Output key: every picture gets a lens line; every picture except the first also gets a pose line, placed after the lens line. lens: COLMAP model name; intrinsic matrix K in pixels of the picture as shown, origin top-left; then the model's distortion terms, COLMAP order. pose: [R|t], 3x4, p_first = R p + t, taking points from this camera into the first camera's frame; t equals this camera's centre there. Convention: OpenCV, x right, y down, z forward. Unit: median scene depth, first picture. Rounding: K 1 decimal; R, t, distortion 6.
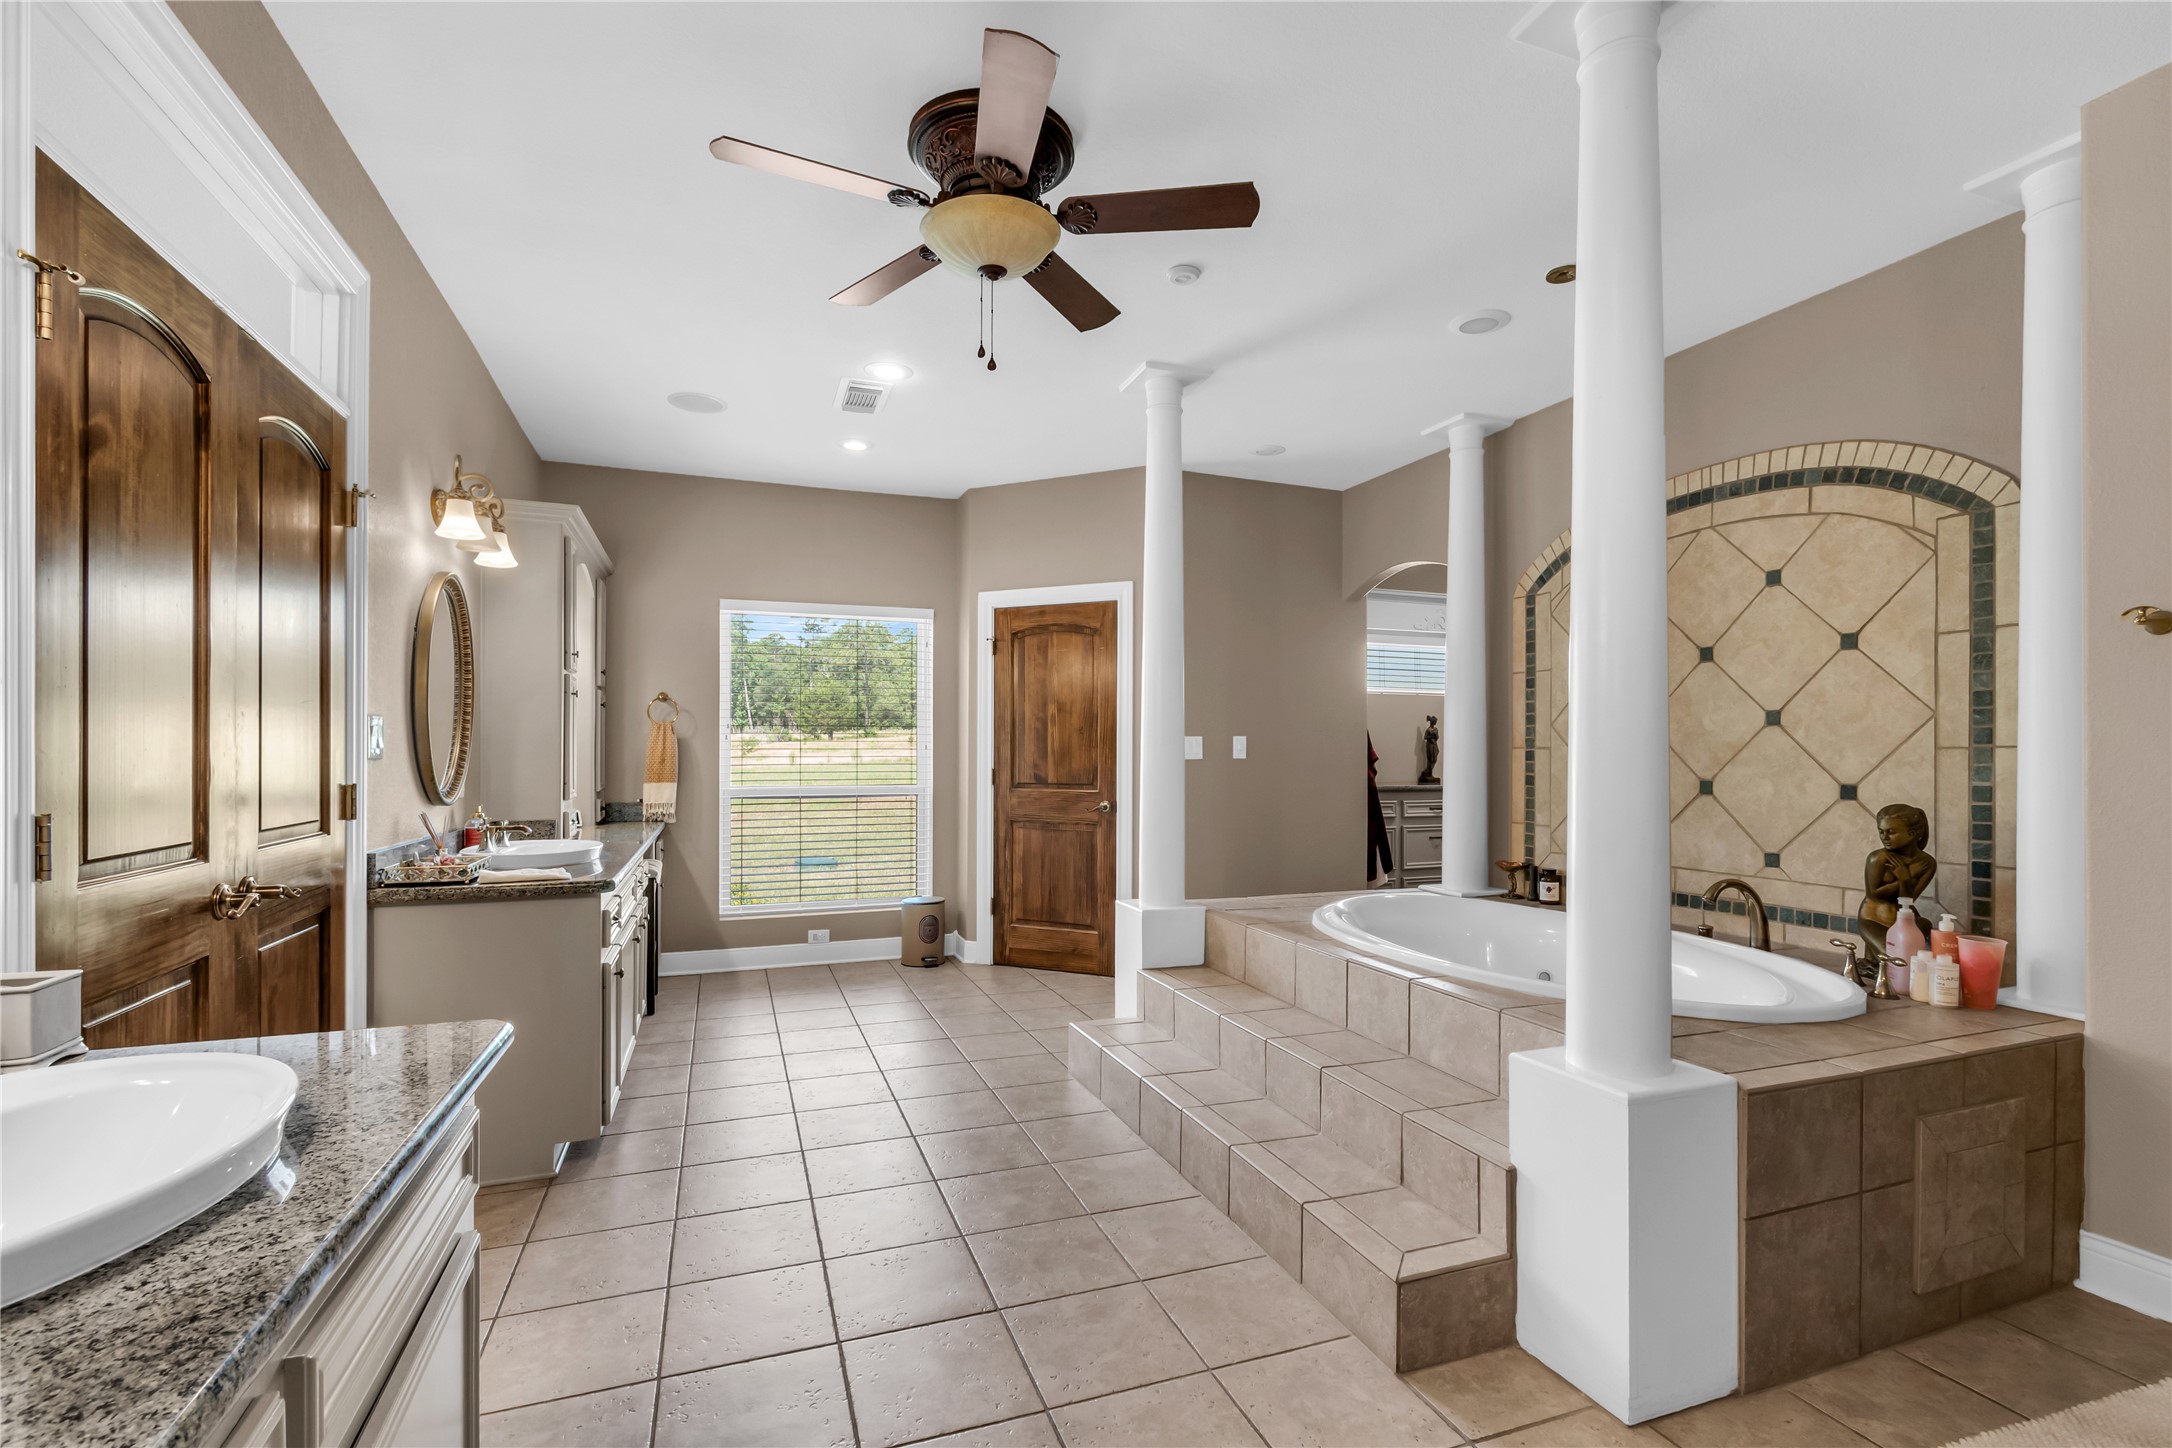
lens RADIAL K [[962.6, 0, 1087.1], [0, 962.6, 722.5], [0, 0, 1]] dist [0.000524, -0.000029]
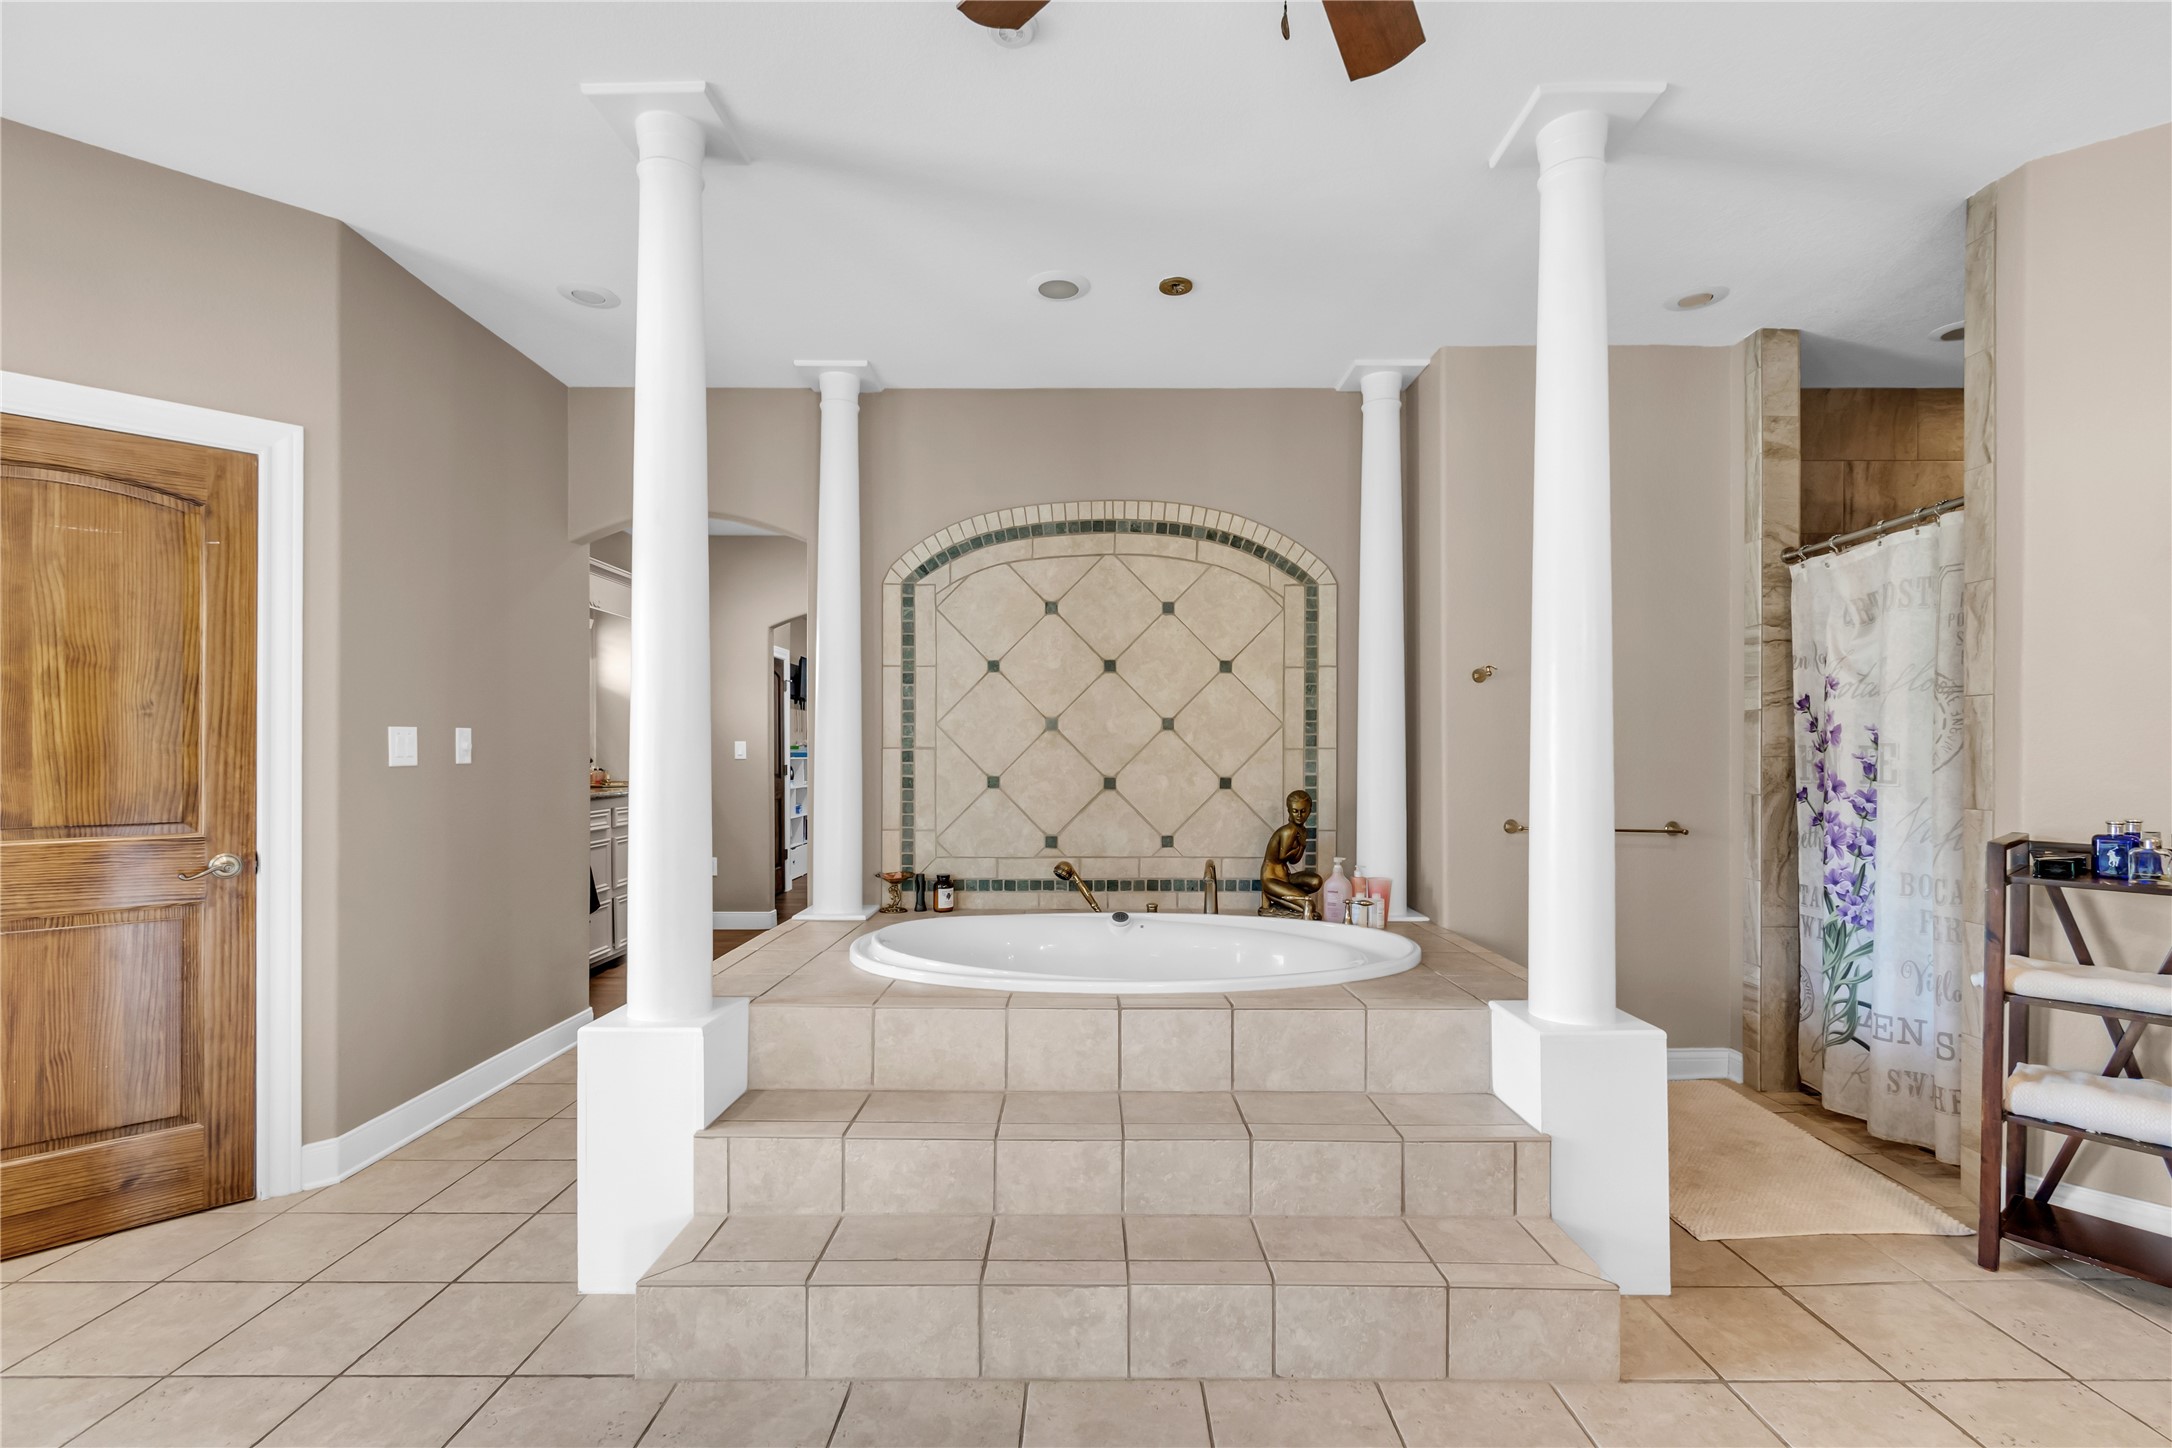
lens RADIAL K [[966.0, 0, 1089.7], [0, 966.0, 739.6], [0, 0, 1]] dist [-0.000422, -0.000073]
pose [[0.361278, 0.008129, 0.932423, -0.440192], [-0.027797, 0.999611, 0.002055, 0.014617], [-0.932044, -0.026661, 0.361363, 0.631431]]
